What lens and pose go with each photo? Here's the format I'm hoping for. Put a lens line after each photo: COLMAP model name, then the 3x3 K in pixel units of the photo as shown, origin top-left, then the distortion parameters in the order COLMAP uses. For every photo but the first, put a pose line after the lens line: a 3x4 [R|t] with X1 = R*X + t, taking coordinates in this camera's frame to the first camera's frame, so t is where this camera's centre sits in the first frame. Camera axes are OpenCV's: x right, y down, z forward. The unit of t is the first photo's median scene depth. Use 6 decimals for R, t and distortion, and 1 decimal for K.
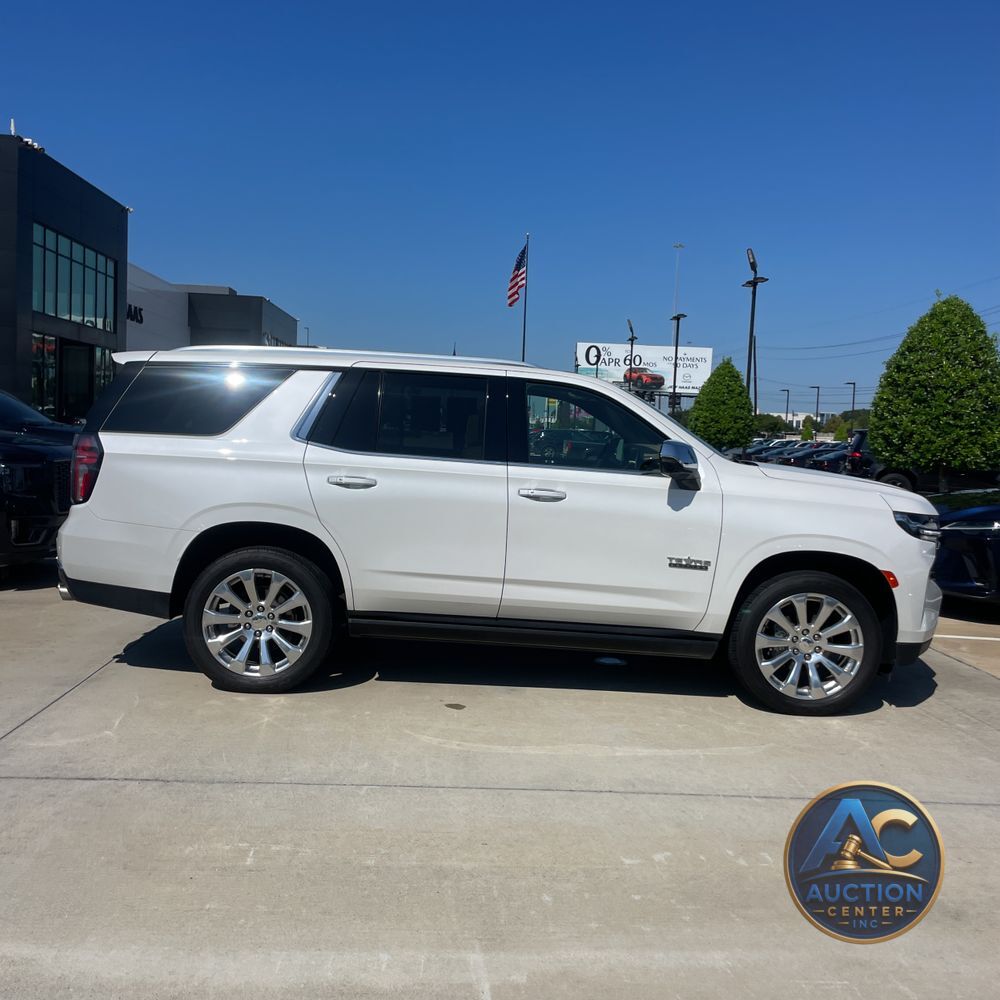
lens RADIAL K [[1028.0, 0, 509.7], [0, 1028.0, 451.2], [0, 0, 1]] dist [0.049939, 0.000000]
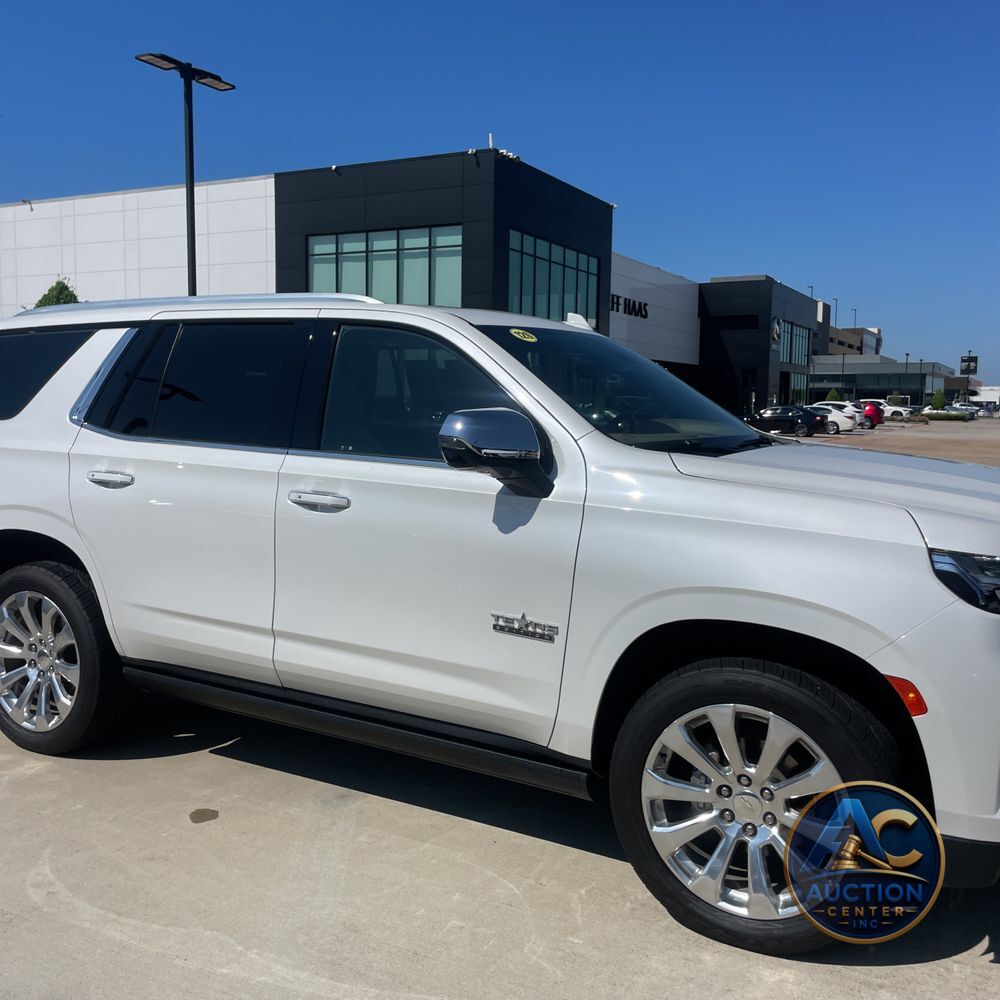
lens RADIAL K [[1028.0, 0, 500.9], [0, 1028.0, 466.6], [0, 0, 1]] dist [0.049939, 0.000000]
pose [[0.858749, 0.000132, -0.512396, 0.448545], [0.011920, 0.999724, 0.020235, 0.010223], [0.512257, -0.023484, 0.858511, 0.515760]]
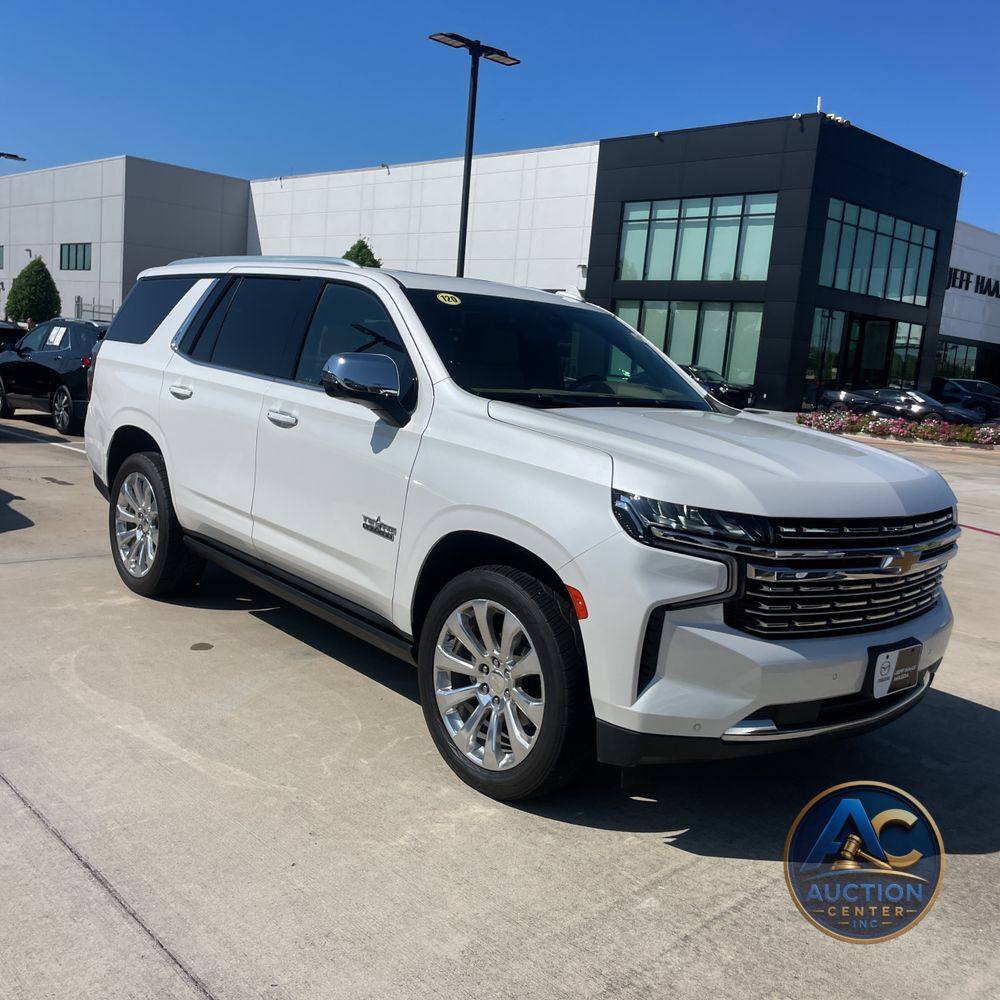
lens RADIAL K [[1028.0, 0, 501.0], [0, 1028.0, 478.7], [0, 0, 1]] dist [0.049939, 0.000000]
pose [[0.648177, 0.105379, -0.754163, 0.762000], [-0.075882, 0.994387, 0.073727, 0.016437], [0.757699, 0.009440, 0.652535, 0.597765]]
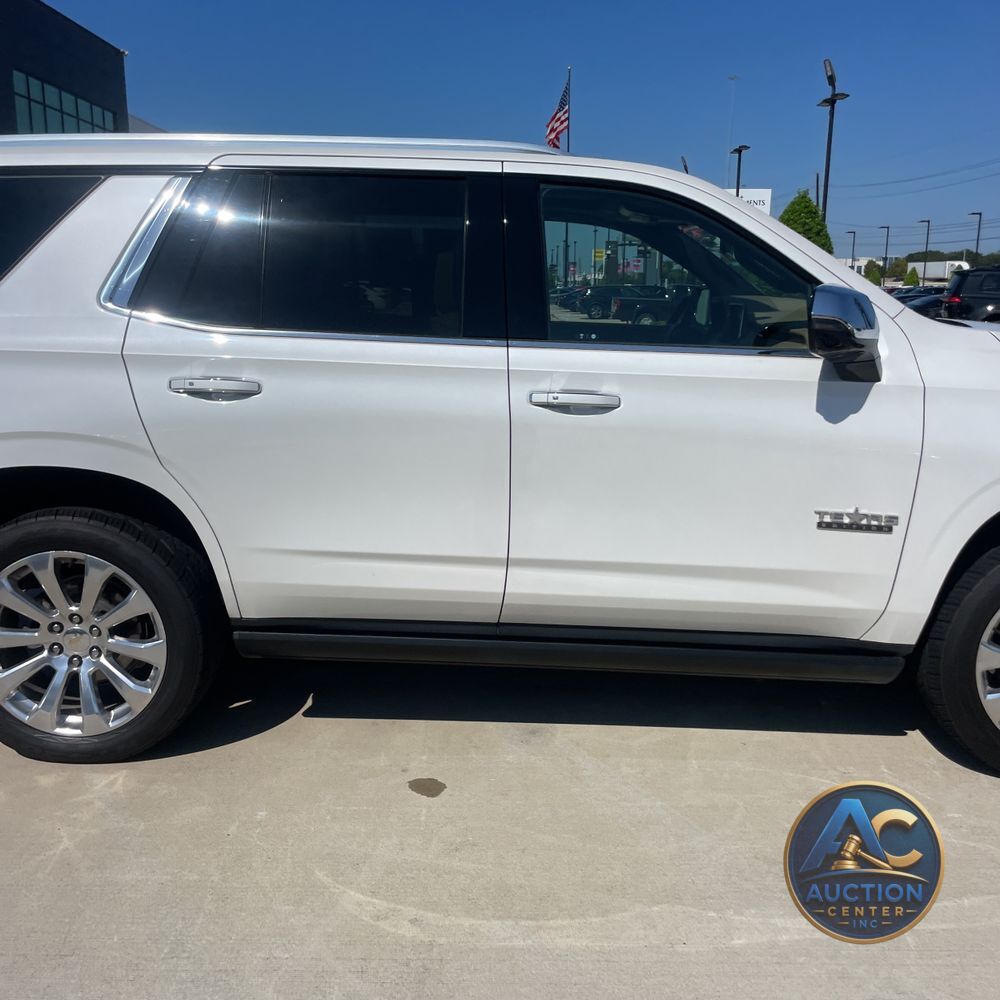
lens RADIAL K [[1028.0, 0, 502.2], [0, 1028.0, 484.7], [0, 0, 1]] dist [0.049939, 0.000000]
pose [[0.998037, -0.026002, -0.056980, 0.023480], [0.035094, 0.985689, 0.164882, -0.003432], [0.051877, -0.166558, 0.984666, 0.470802]]
